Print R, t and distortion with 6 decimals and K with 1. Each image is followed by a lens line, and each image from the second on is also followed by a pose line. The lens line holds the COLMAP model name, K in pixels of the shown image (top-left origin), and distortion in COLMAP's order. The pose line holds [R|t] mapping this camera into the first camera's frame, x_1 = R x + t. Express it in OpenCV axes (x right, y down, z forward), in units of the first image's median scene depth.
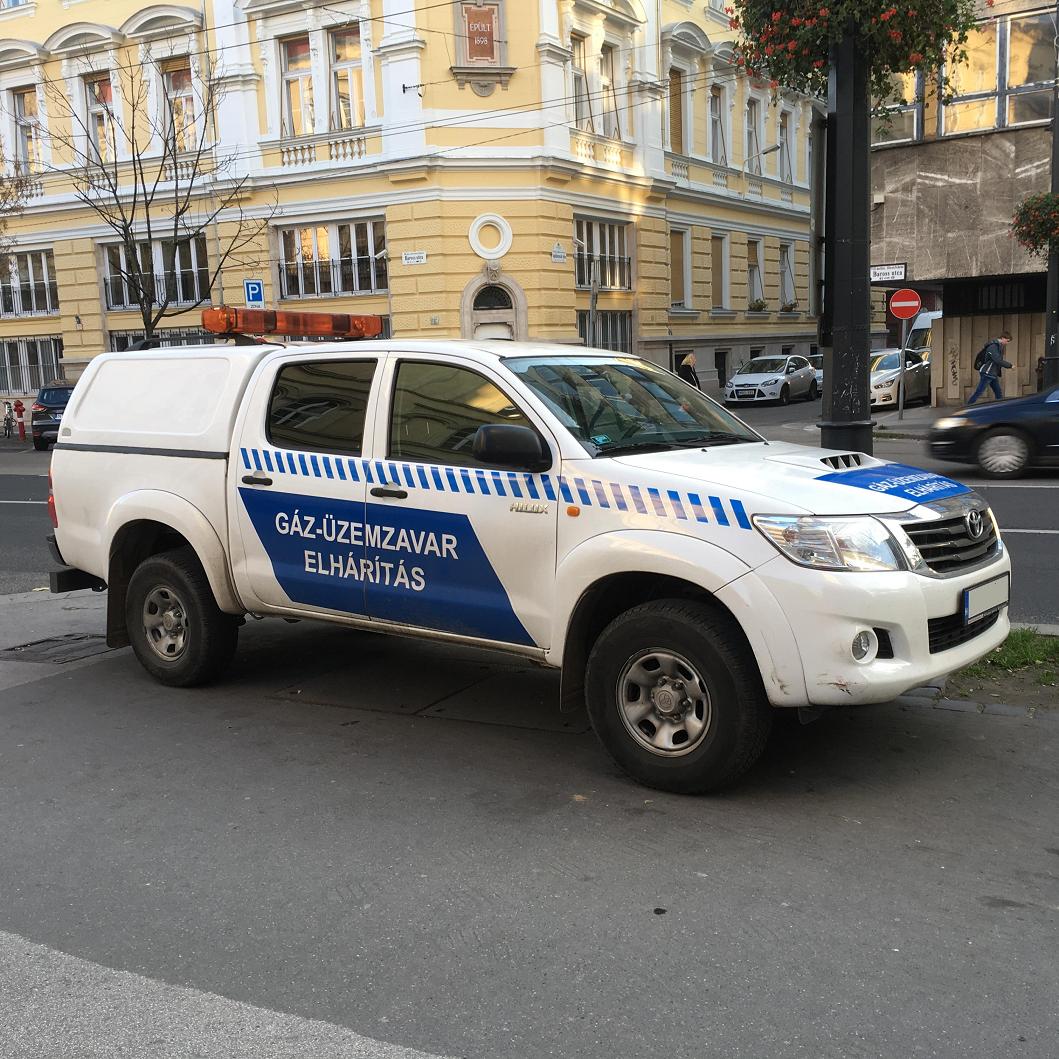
lens RADIAL K [[1198.7, 0, 529.5], [0, 1198.7, 529.5], [0, 0, 1]] dist [0.009911, 0.032577]
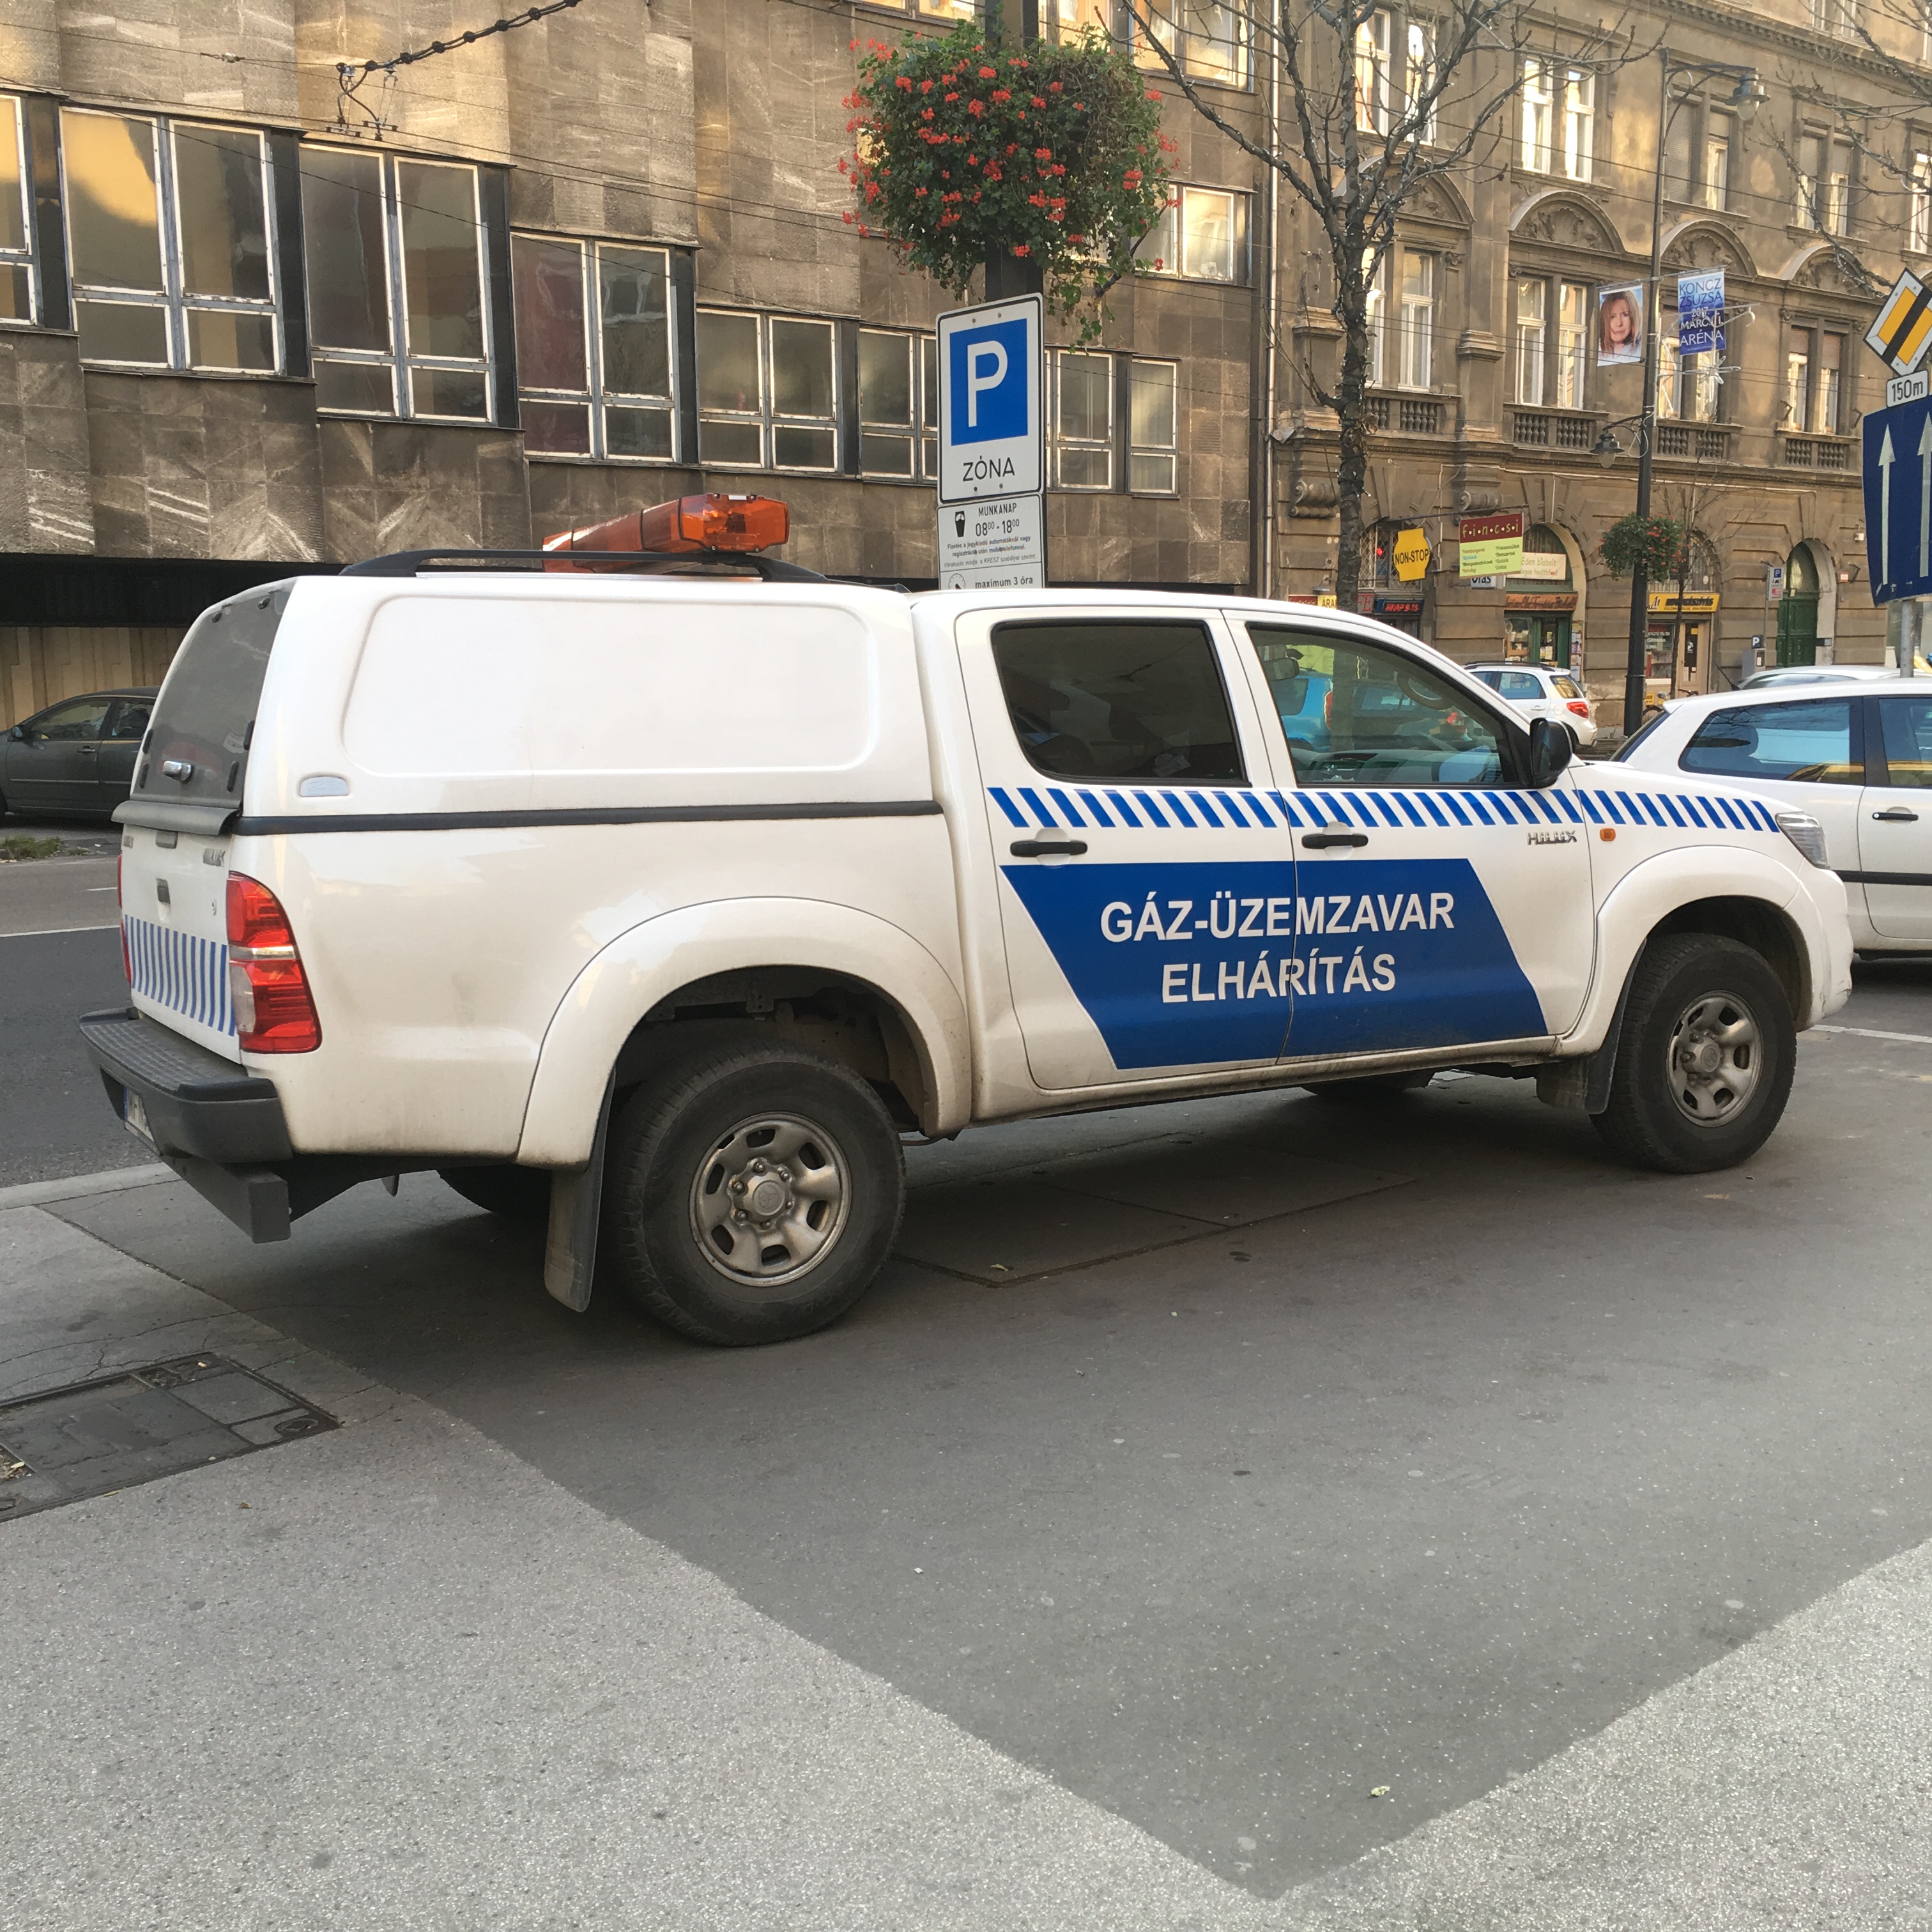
lens RADIAL K [[2256.2, 0, 966.0], [0, 2256.2, 966.0], [0, 0, 1]] dist [0.011318, 0.014612]
pose [[0.381700, -0.092981, 0.919597, -1.211370], [0.125674, 0.990908, 0.048028, -0.044424], [-0.915703, 0.097237, 0.389915, 0.710837]]
